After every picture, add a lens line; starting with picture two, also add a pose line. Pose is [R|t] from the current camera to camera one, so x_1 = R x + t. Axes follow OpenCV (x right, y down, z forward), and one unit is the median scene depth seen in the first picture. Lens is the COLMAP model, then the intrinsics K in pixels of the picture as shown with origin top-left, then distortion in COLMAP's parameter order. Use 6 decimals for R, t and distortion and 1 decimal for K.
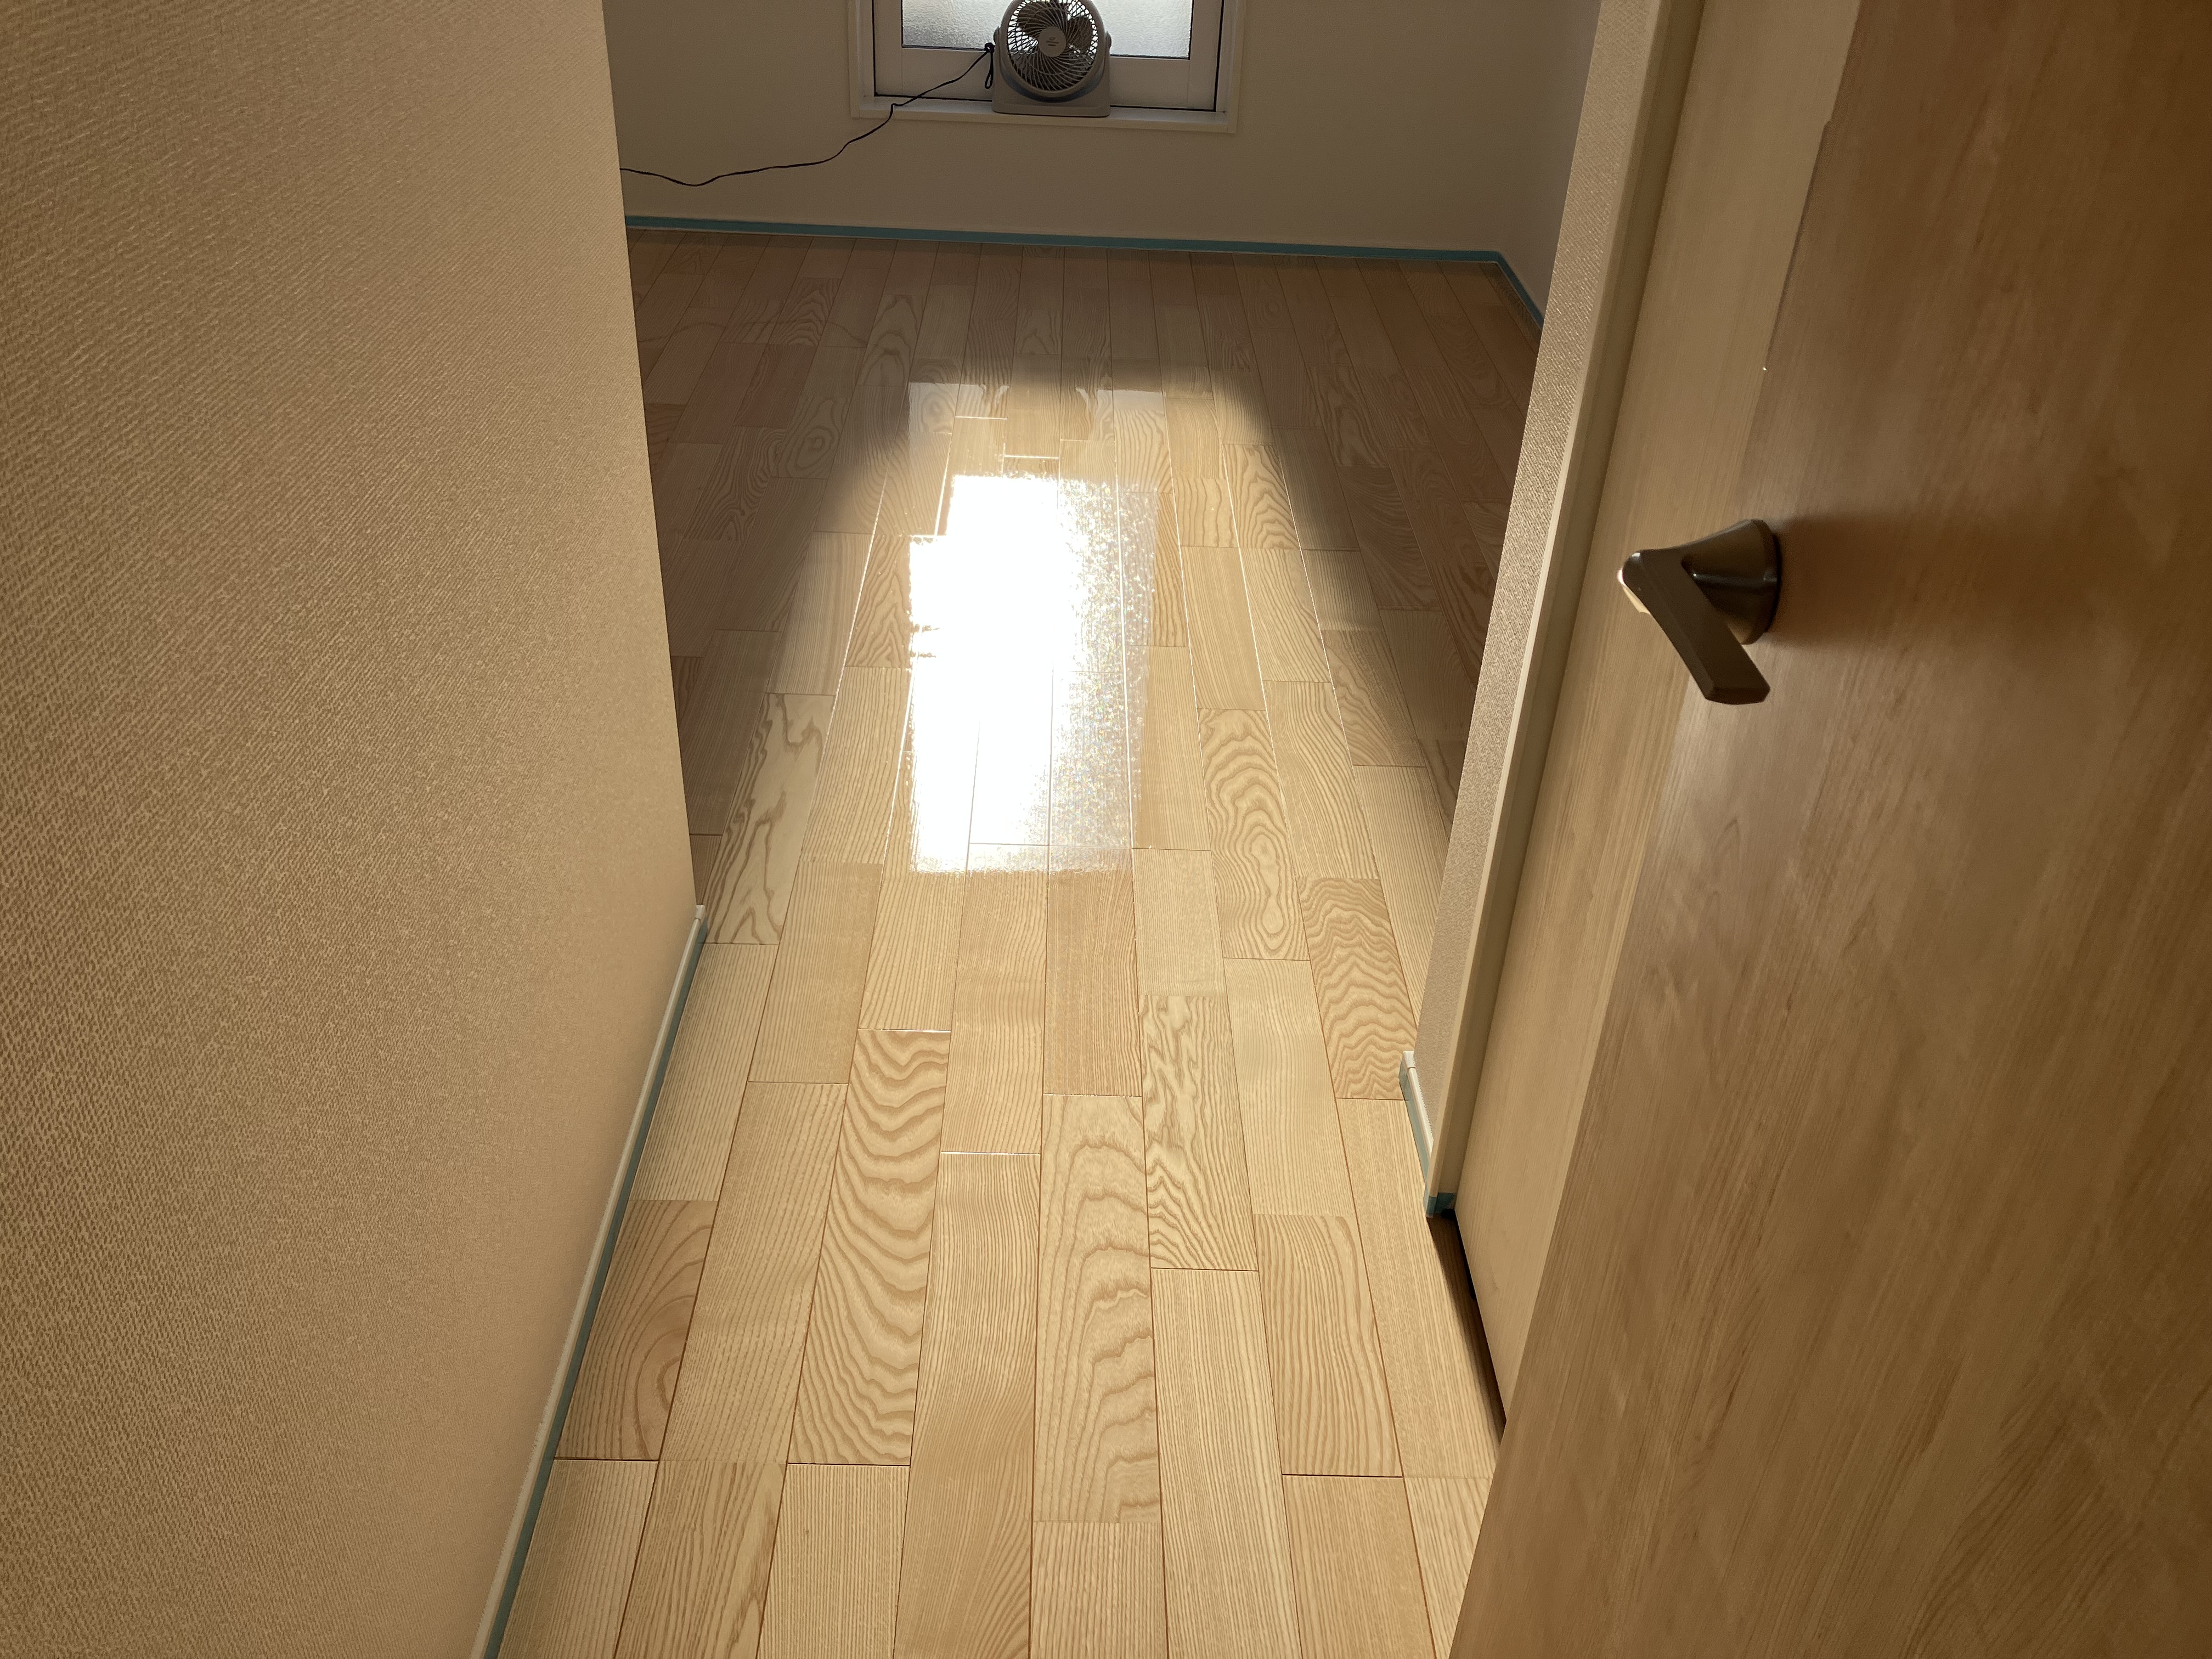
lens RADIAL K [[1802.3, 0, 1106.0], [0, 1802.3, 829.5], [0, 0, 1]] dist [0.102326, -0.365679]
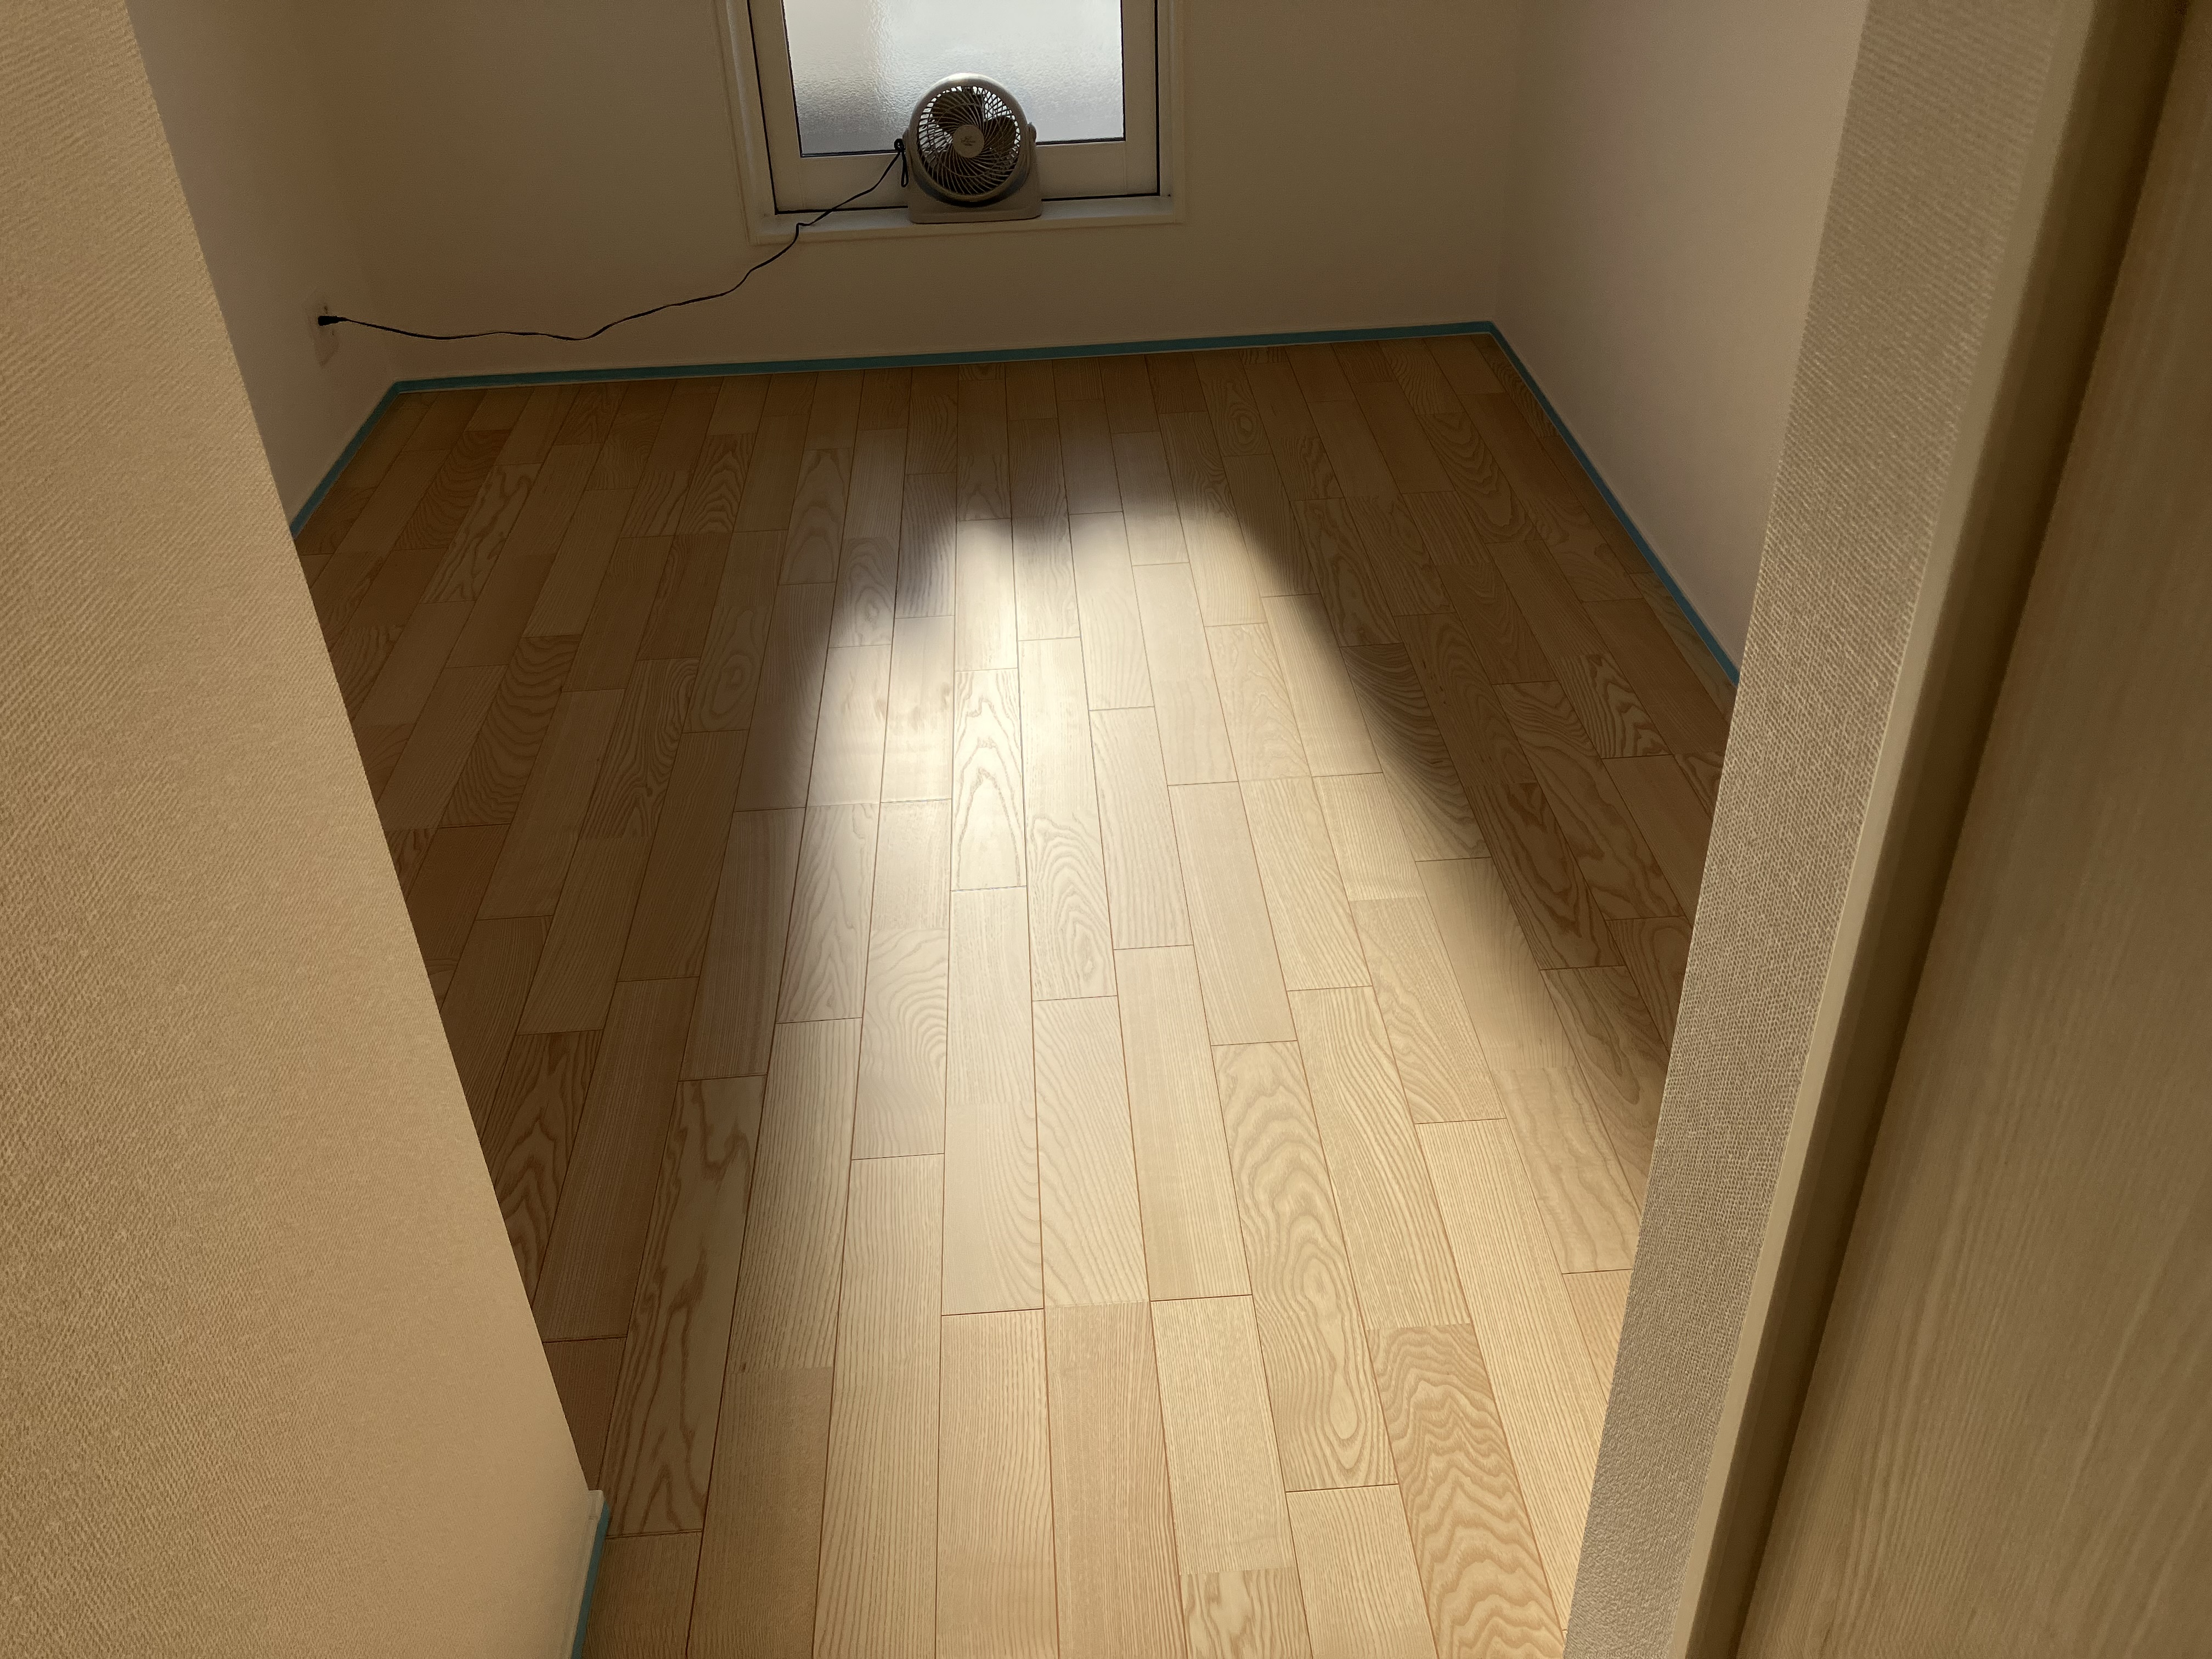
lens RADIAL K [[1802.3, 0, 1106.0], [0, 1802.3, 829.5], [0, 0, 1]] dist [0.102326, -0.365679]
pose [[0.995862, -0.090863, -0.001548, 0.015996], [0.090875, 0.995796, 0.011469, -0.218129], [0.000499, -0.011562, 0.999933, 0.233527]]
